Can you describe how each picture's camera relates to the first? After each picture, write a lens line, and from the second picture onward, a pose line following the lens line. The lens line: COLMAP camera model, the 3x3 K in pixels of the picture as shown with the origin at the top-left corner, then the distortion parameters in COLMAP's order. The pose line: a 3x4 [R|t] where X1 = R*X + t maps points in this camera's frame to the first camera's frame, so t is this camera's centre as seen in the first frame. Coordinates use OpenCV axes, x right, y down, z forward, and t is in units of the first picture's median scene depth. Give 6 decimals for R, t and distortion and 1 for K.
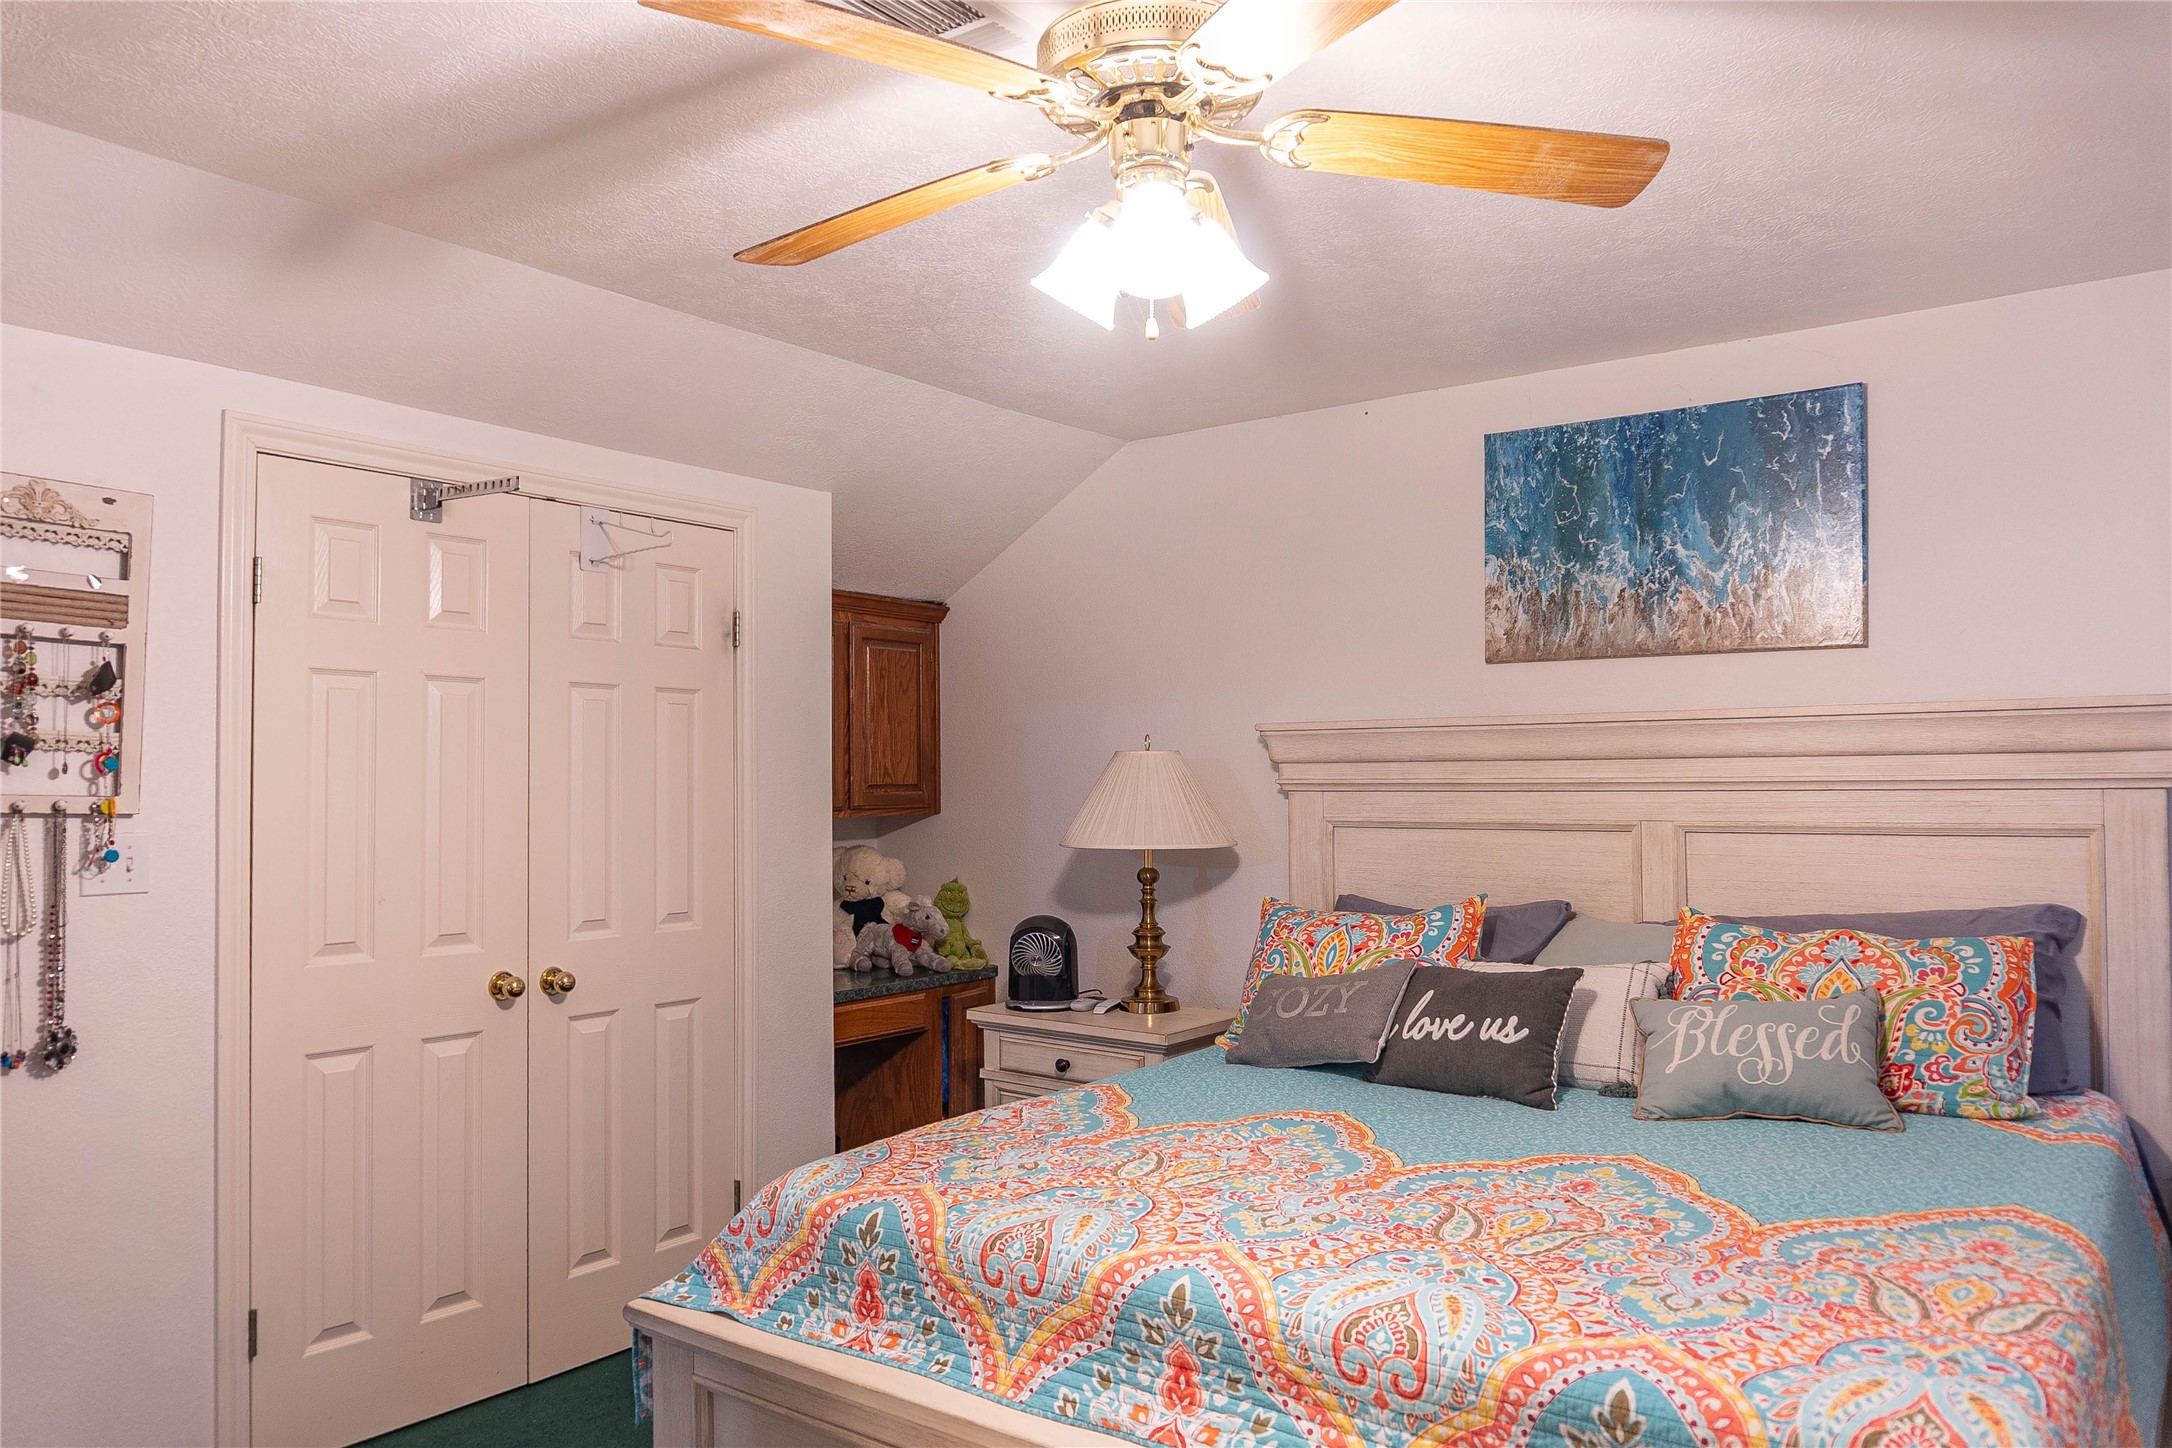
lens RADIAL K [[1637.0, 0, 1159.4], [0, 1637.0, 730.3], [0, 0, 1]] dist [-0.032163, -0.005967]
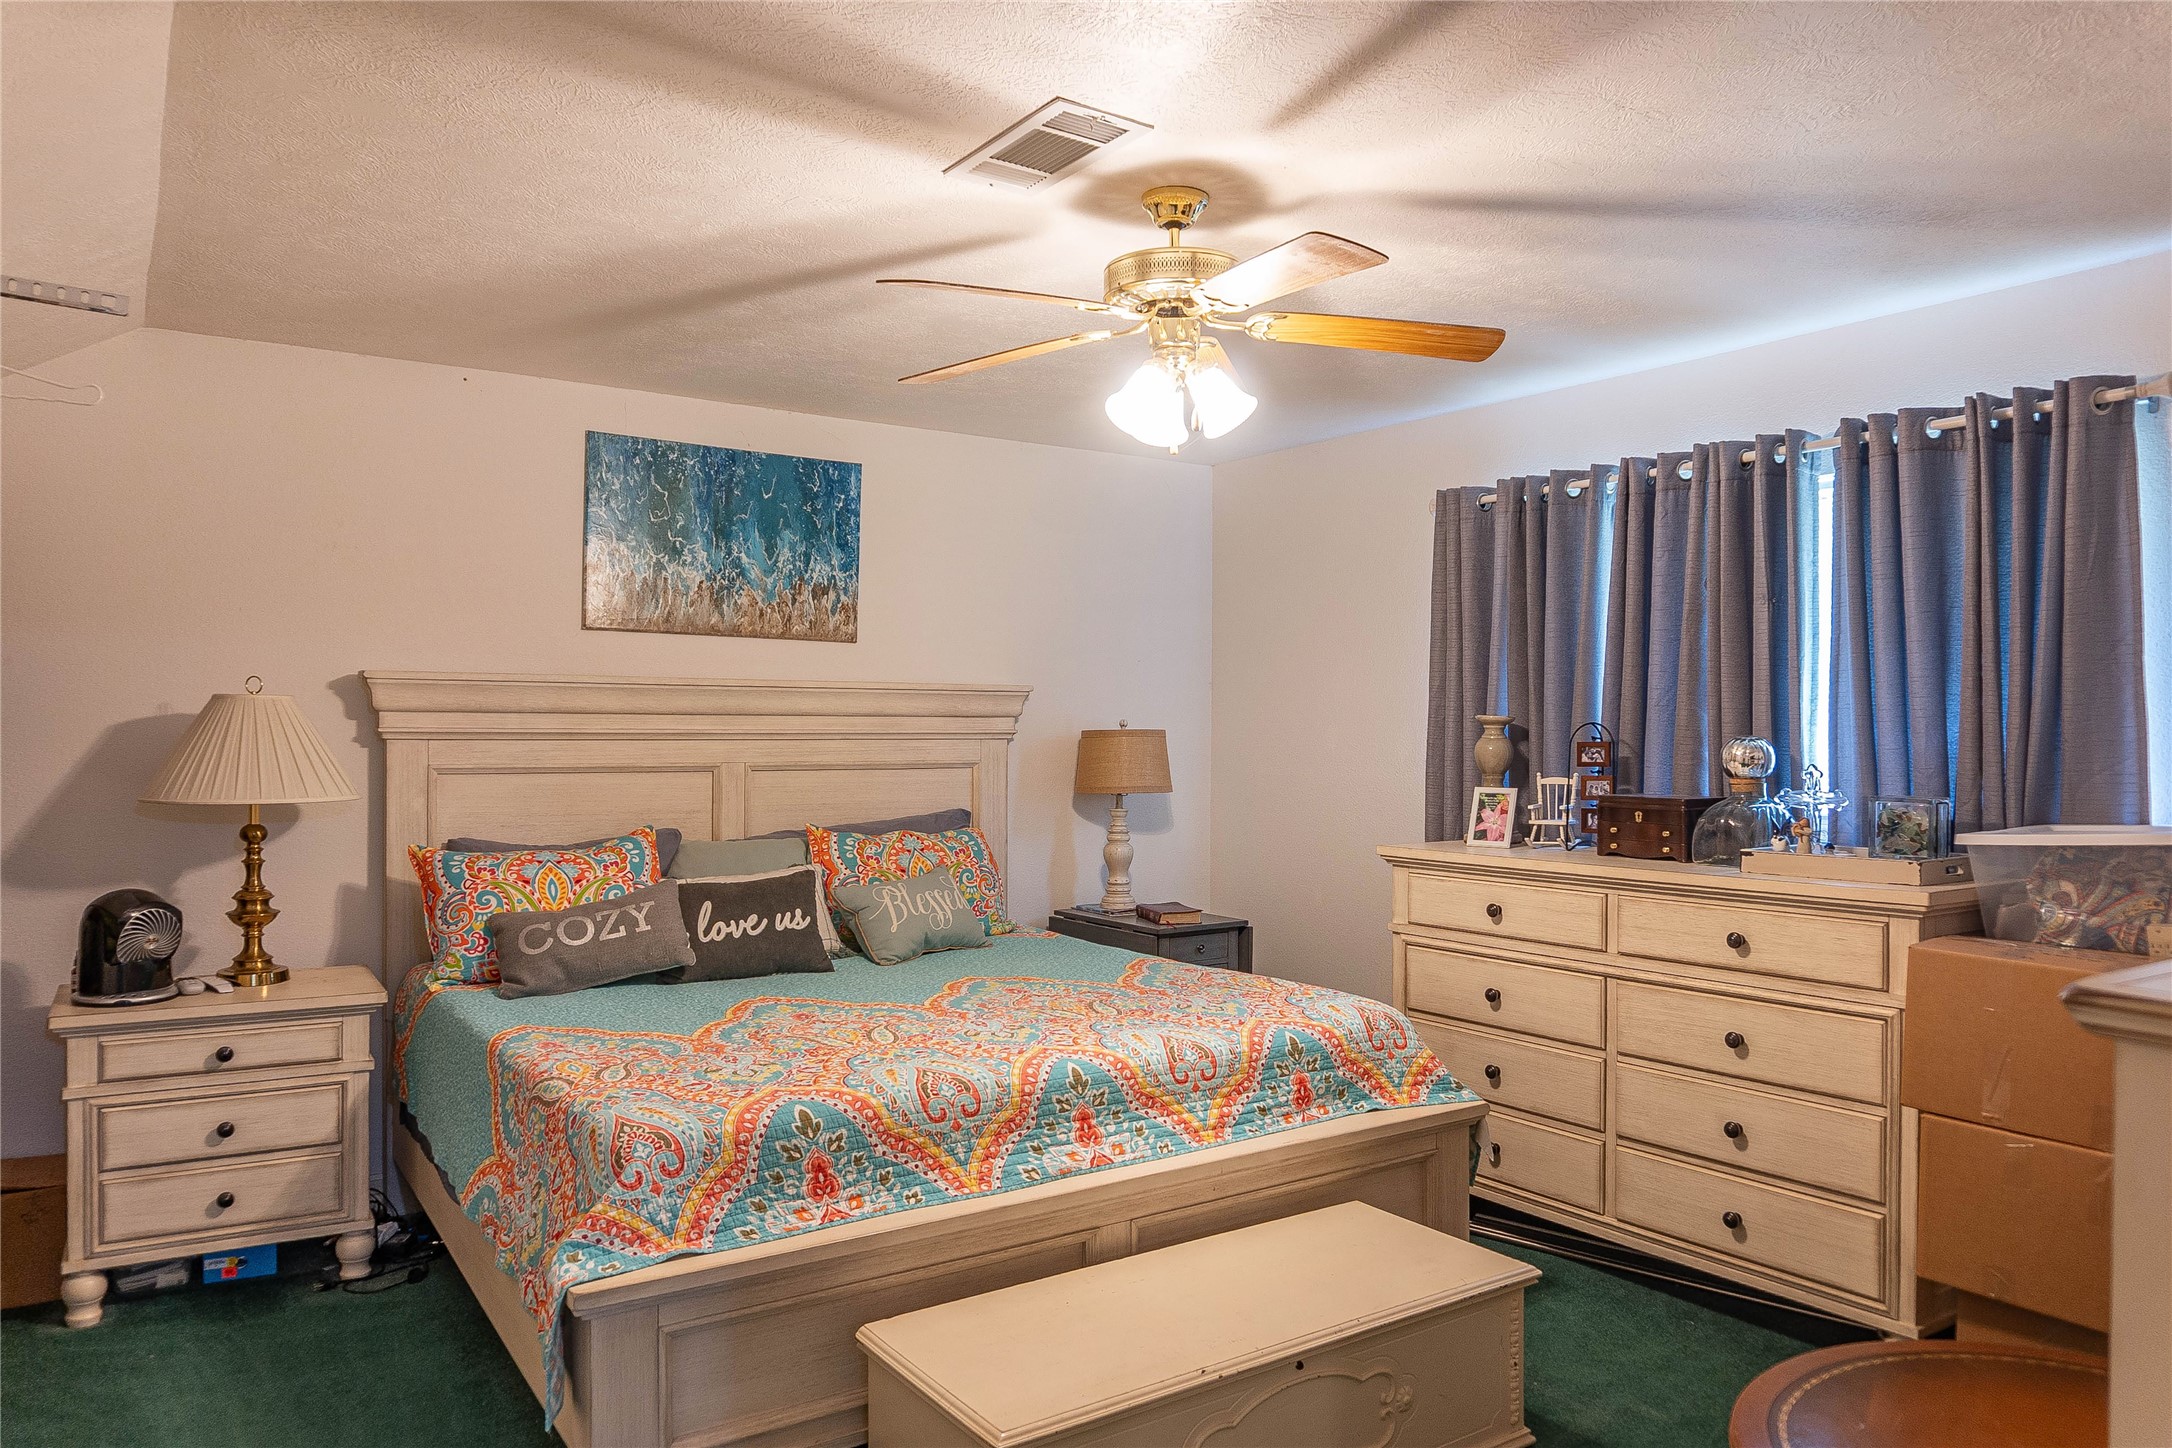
lens RADIAL K [[1637.0, 0, 1159.4], [0, 1637.0, 730.3], [0, 0, 1]] dist [-0.032163, -0.005967]
pose [[0.219057, 0.006596, 0.975690, -0.992763], [-0.035272, 0.999377, 0.001162, 0.017451], [-0.975074, -0.034669, 0.219153, 0.416991]]
